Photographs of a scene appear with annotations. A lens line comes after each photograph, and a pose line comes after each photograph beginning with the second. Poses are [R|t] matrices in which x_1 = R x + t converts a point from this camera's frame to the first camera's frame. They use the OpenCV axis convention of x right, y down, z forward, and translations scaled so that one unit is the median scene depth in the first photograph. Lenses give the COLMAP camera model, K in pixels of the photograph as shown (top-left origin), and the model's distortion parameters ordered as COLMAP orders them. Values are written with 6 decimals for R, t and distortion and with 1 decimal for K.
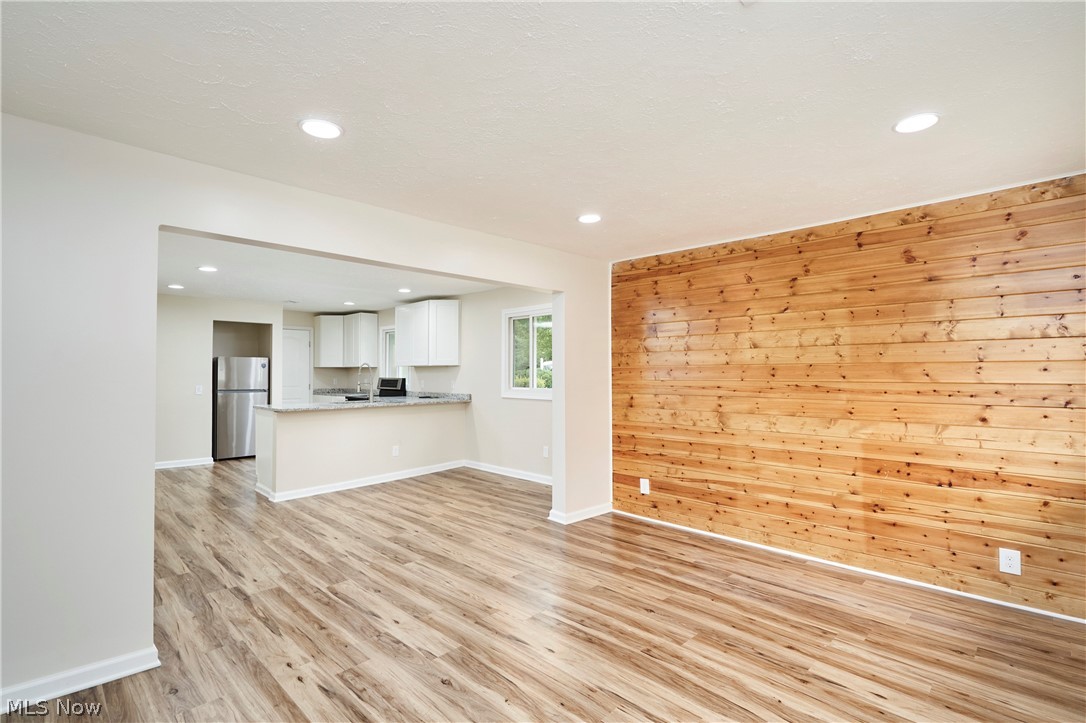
lens RADIAL K [[504.1, 0, 544.1], [0, 504.1, 366.4], [0, 0, 1]] dist [0.000710, 0.000045]
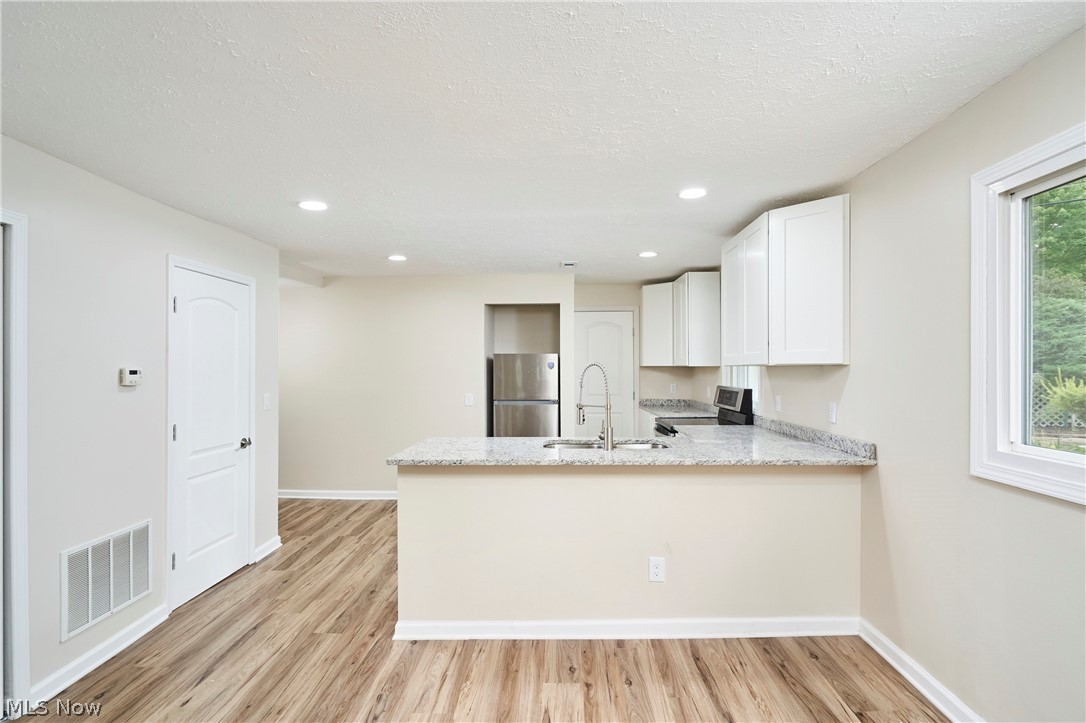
lens RADIAL K [[550.4, 0, 545.6], [0, 550.4, 372.0], [0, 0, 1]] dist [0.001796, 0.000933]
pose [[0.679013, 0.004121, -0.734115, -0.030348], [0.012592, 0.999772, 0.017259, -0.011043], [0.734018, -0.020963, 0.678806, 0.995321]]
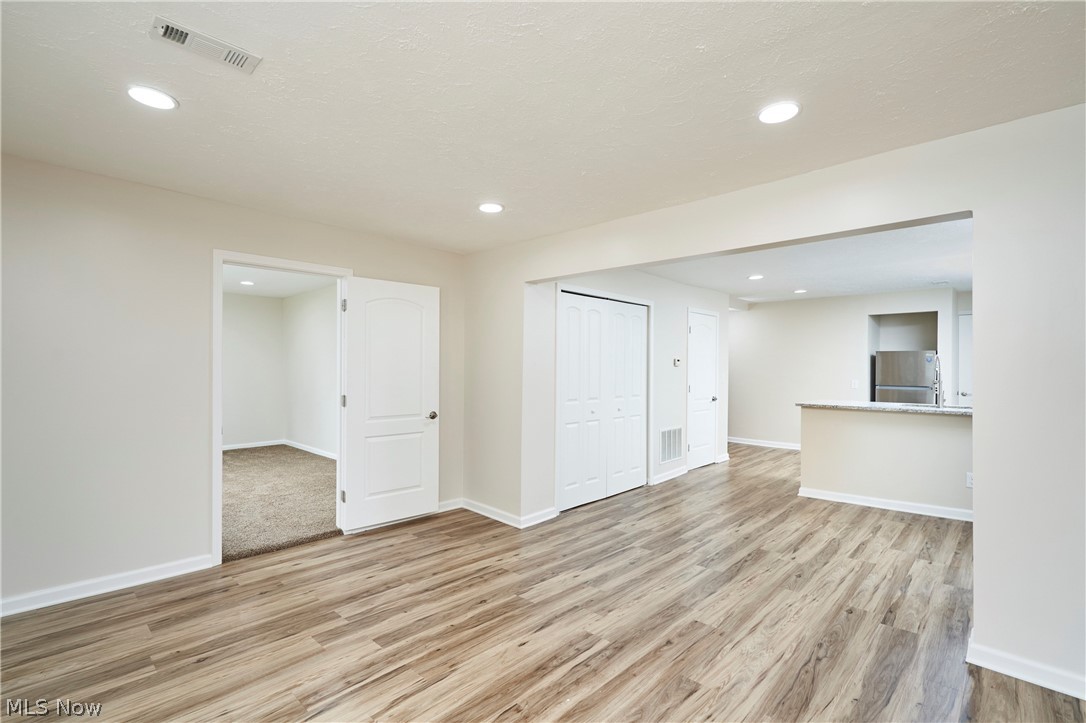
lens RADIAL K [[504.1, 0, 544.1], [0, 504.1, 366.4], [0, 0, 1]] dist [0.000710, 0.000045]
pose [[0.022176, 0.000727, -0.999754, 0.623474], [0.008298, 0.999965, 0.000911, 0.008513], [0.999720, -0.008317, 0.022169, 0.633075]]
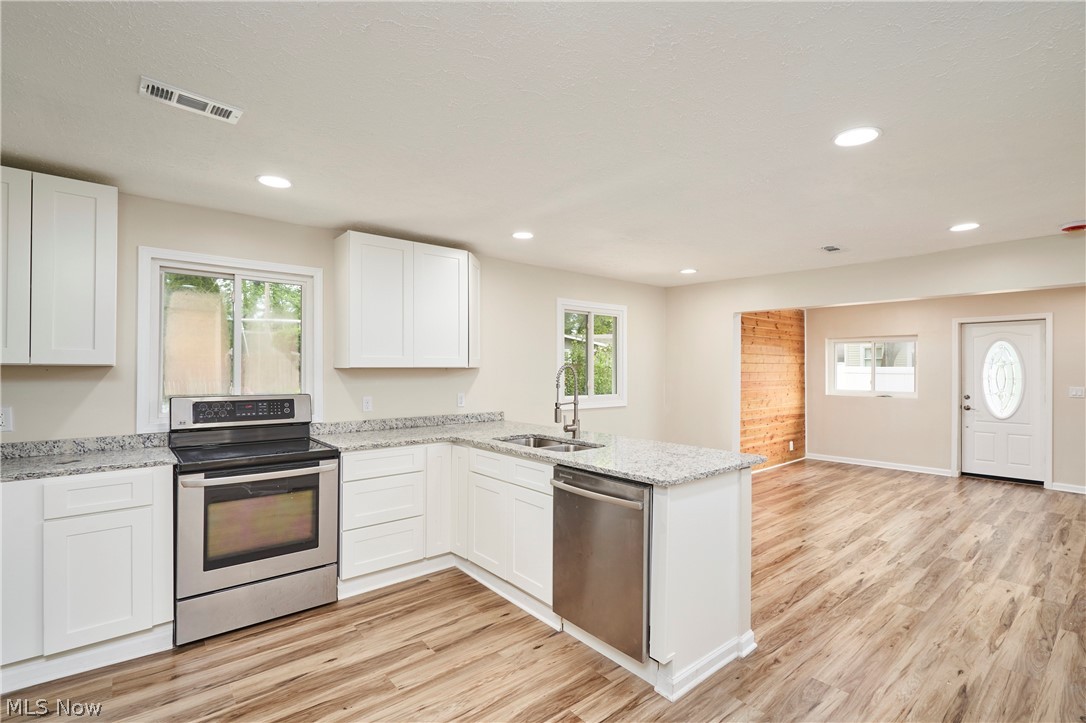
lens RADIAL K [[504.1, 0, 544.1], [0, 504.1, 366.4], [0, 0, 1]] dist [0.000710, 0.000045]
pose [[0.085925, 0.006162, 0.996283, -1.417304], [-0.016212, 0.999857, -0.004786, -0.003834], [-0.996170, -0.015740, 0.086013, 1.574219]]
